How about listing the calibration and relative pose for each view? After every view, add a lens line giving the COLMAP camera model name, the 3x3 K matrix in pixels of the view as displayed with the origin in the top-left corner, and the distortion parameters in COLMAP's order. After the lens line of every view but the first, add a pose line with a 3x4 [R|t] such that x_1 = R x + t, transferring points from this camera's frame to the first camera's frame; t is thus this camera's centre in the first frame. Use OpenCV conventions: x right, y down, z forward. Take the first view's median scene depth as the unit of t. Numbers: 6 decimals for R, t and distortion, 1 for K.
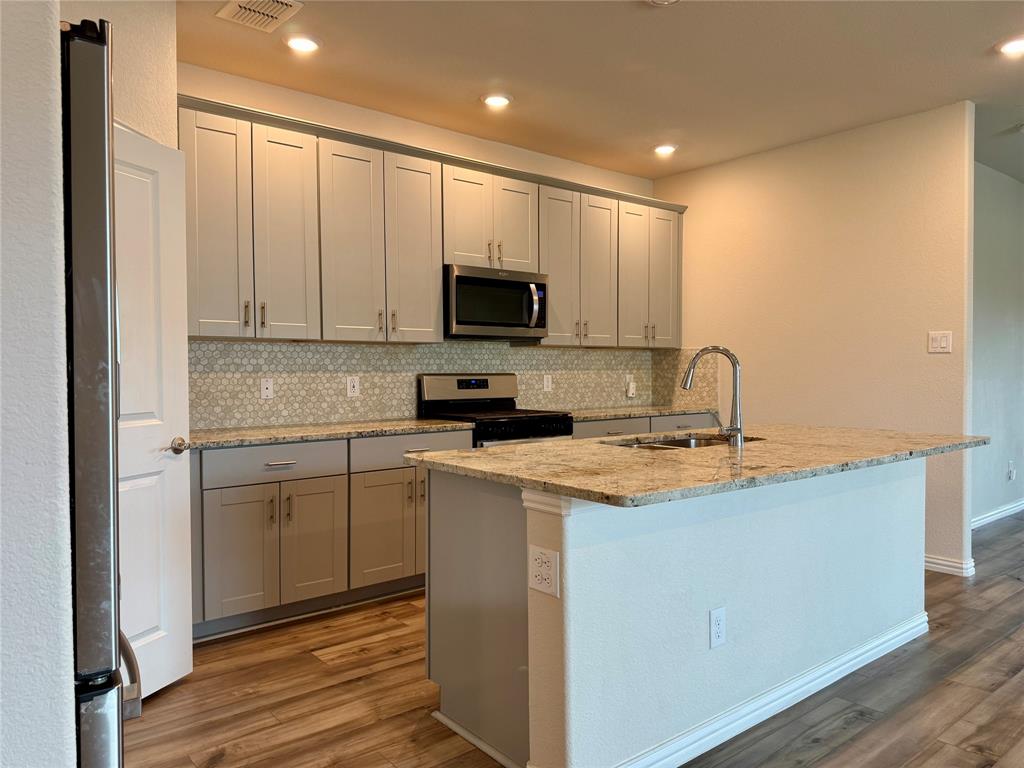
lens RADIAL K [[712.8, 0, 509.3], [0, 712.8, 389.2], [0, 0, 1]] dist [0.000633, -0.006252]
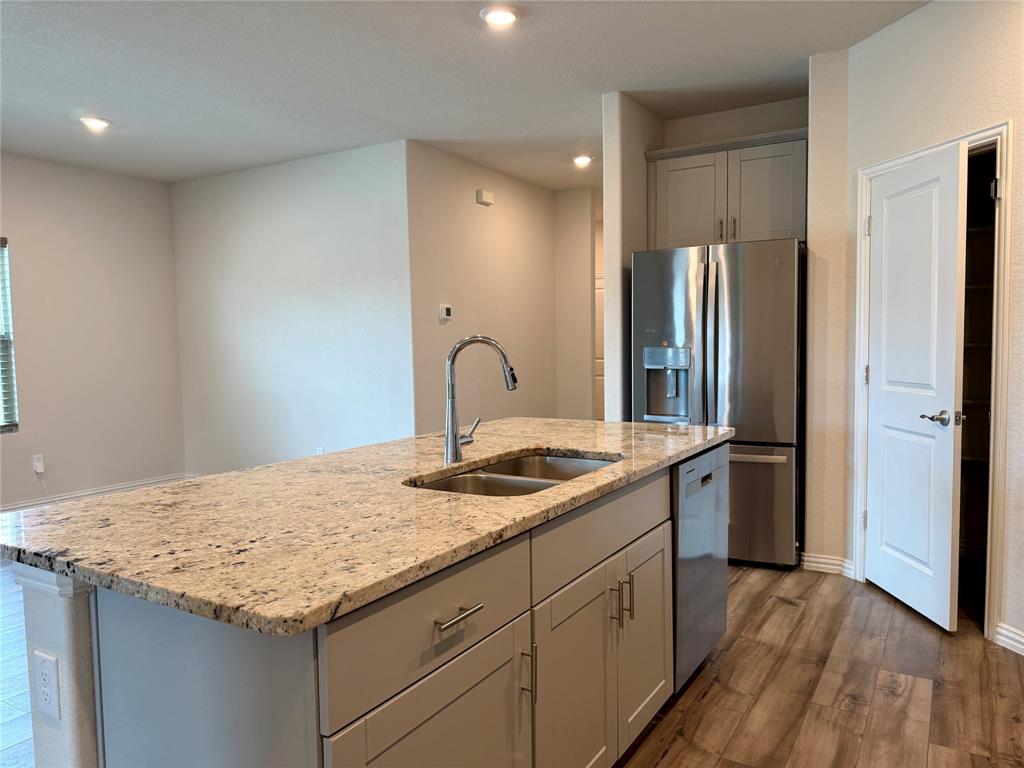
lens RADIAL K [[712.8, 0, 509.3], [0, 712.8, 389.2], [0, 0, 1]] dist [0.000633, -0.006252]
pose [[-0.940200, 0.046449, -0.337440, 0.532387], [0.015109, 0.995371, 0.094917, -0.080039], [0.340286, 0.084142, -0.936550, 1.778533]]
